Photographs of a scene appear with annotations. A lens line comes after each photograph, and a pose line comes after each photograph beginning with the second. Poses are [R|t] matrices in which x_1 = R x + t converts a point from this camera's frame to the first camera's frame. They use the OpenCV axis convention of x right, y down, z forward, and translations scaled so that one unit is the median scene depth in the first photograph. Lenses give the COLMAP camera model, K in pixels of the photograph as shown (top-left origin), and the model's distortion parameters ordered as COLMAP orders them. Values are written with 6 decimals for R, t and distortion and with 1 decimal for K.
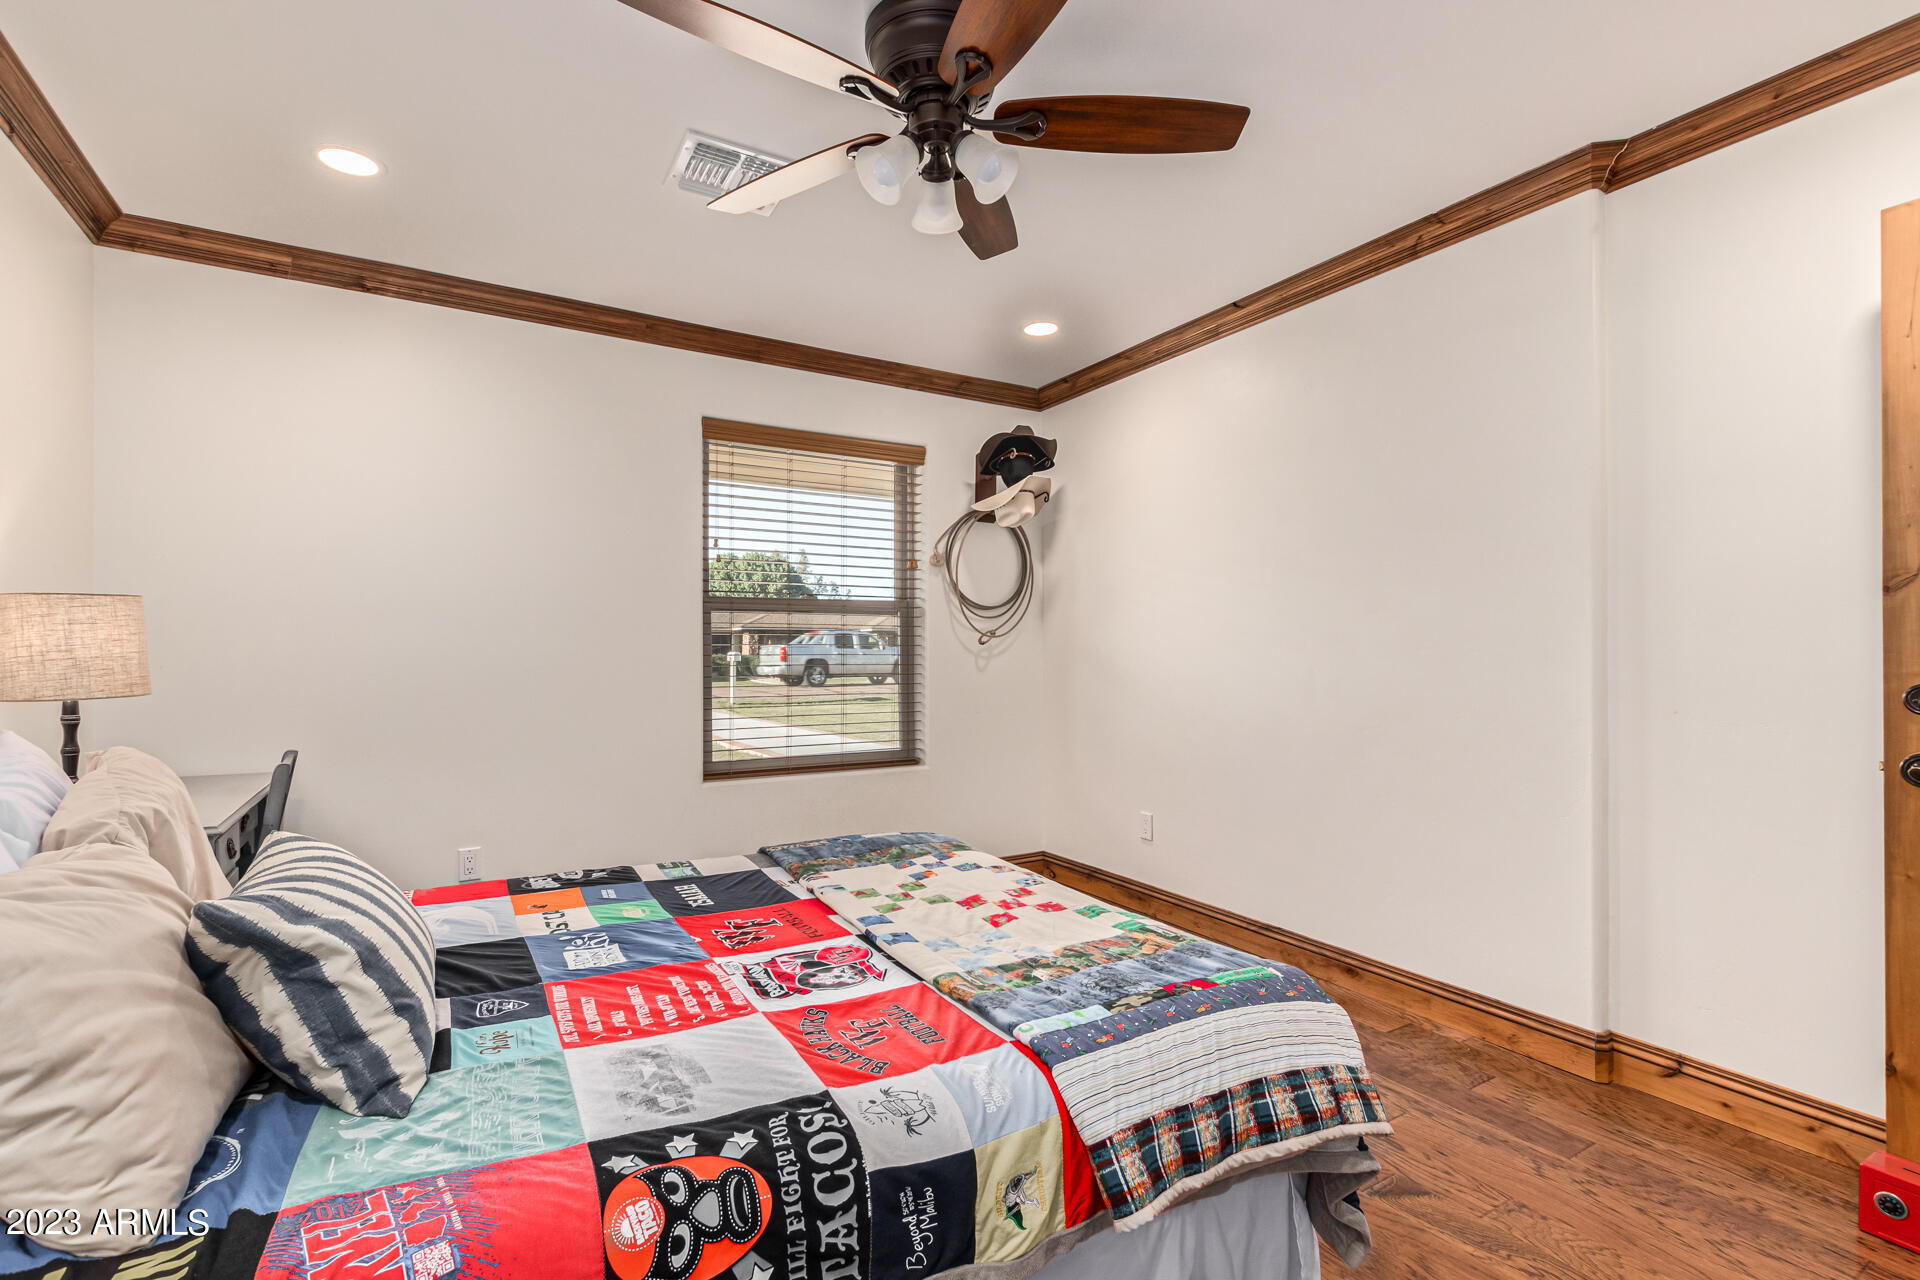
lens RADIAL K [[878.4, 0, 955.1], [0, 878.4, 635.8], [0, 0, 1]] dist [0.008074, -0.003349]
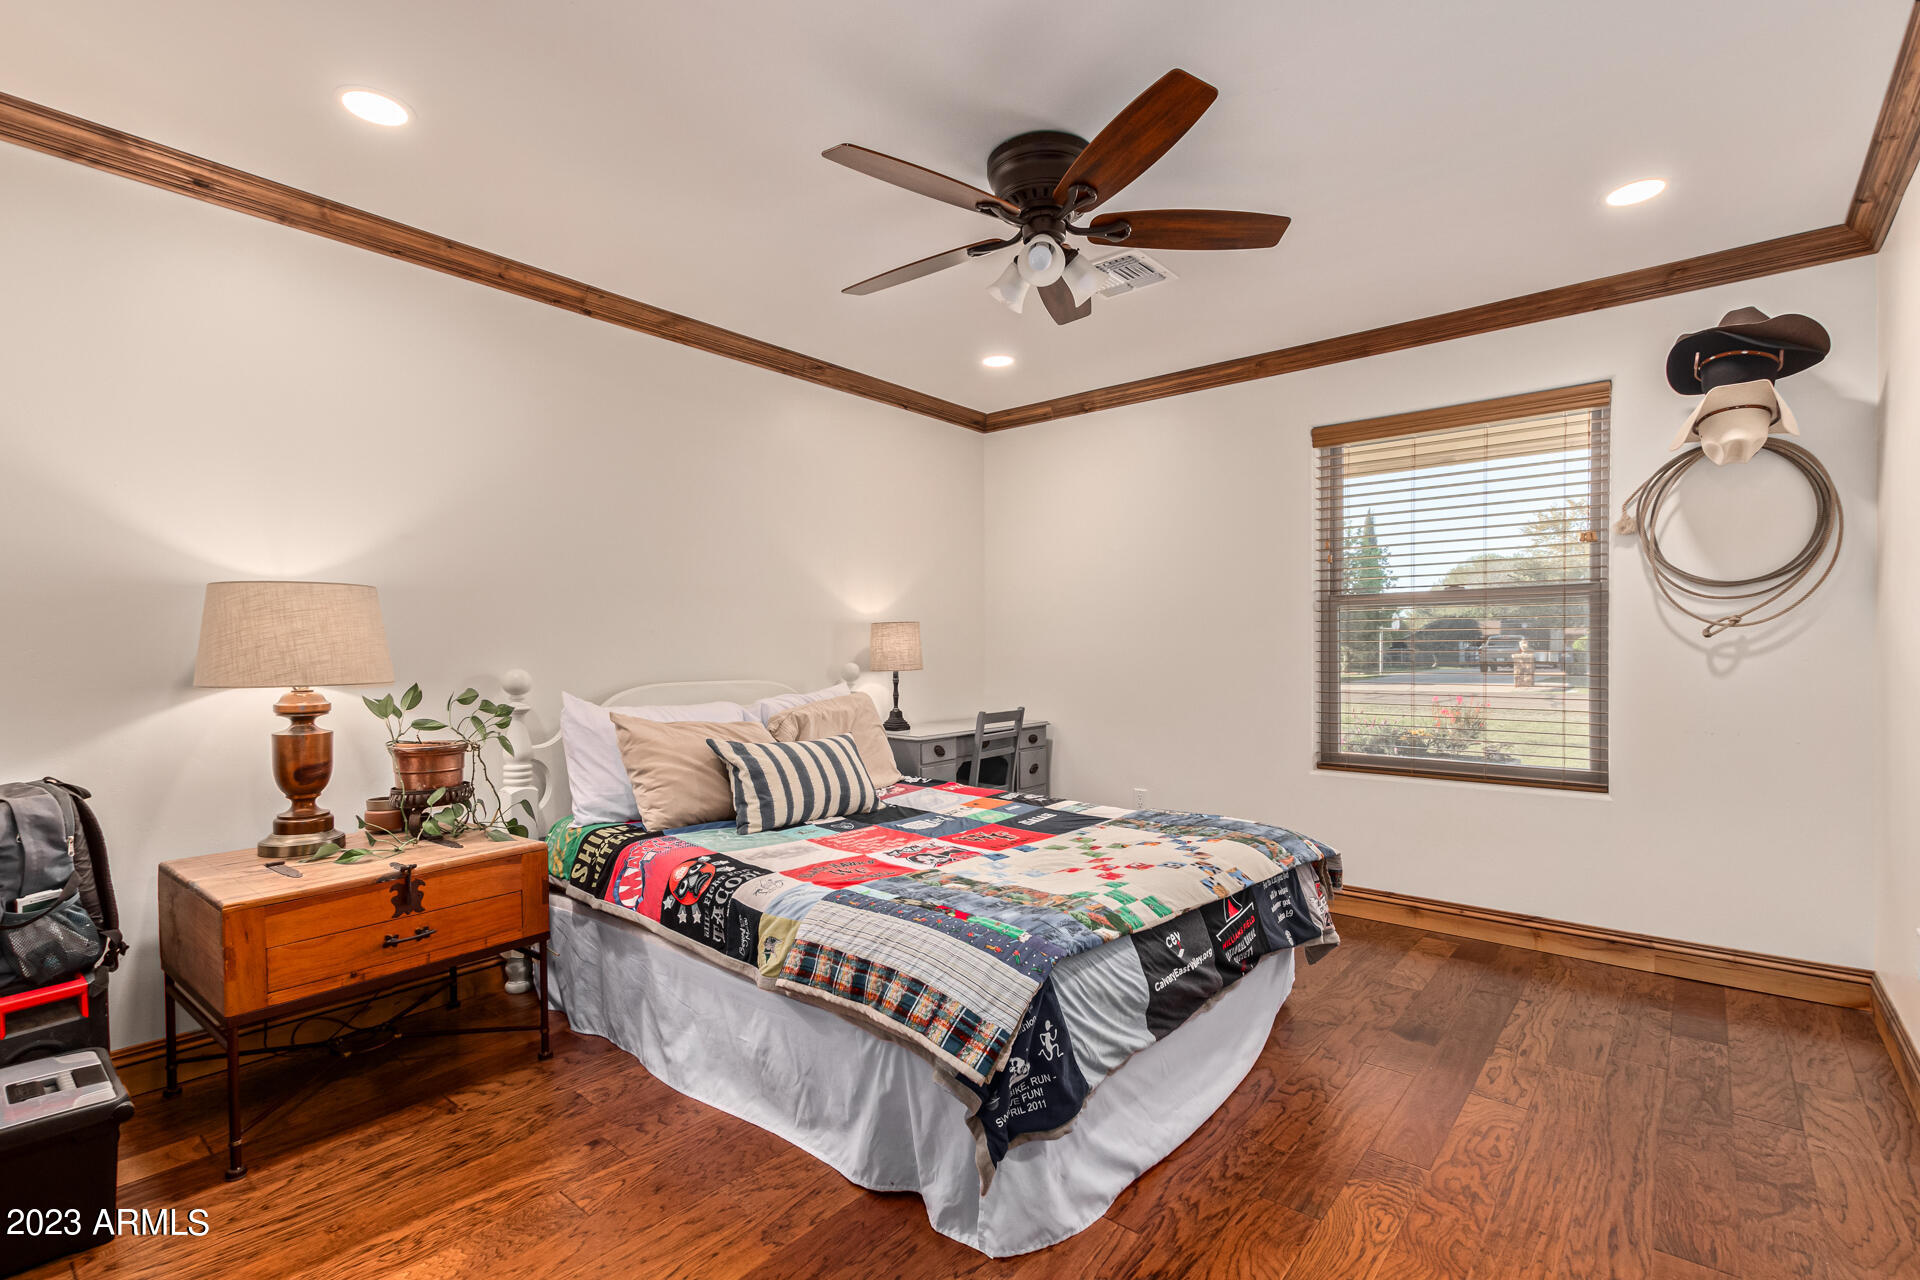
lens RADIAL K [[878.4, 0, 952.1], [0, 878.4, 649.2], [0, 0, 1]] dist [0.008074, -0.003349]
pose [[0.319988, 0.000616, -0.947421, 0.934185], [0.020294, 0.999766, 0.007504, 0.004149], [0.947204, -0.021628, 0.319901, 0.379248]]
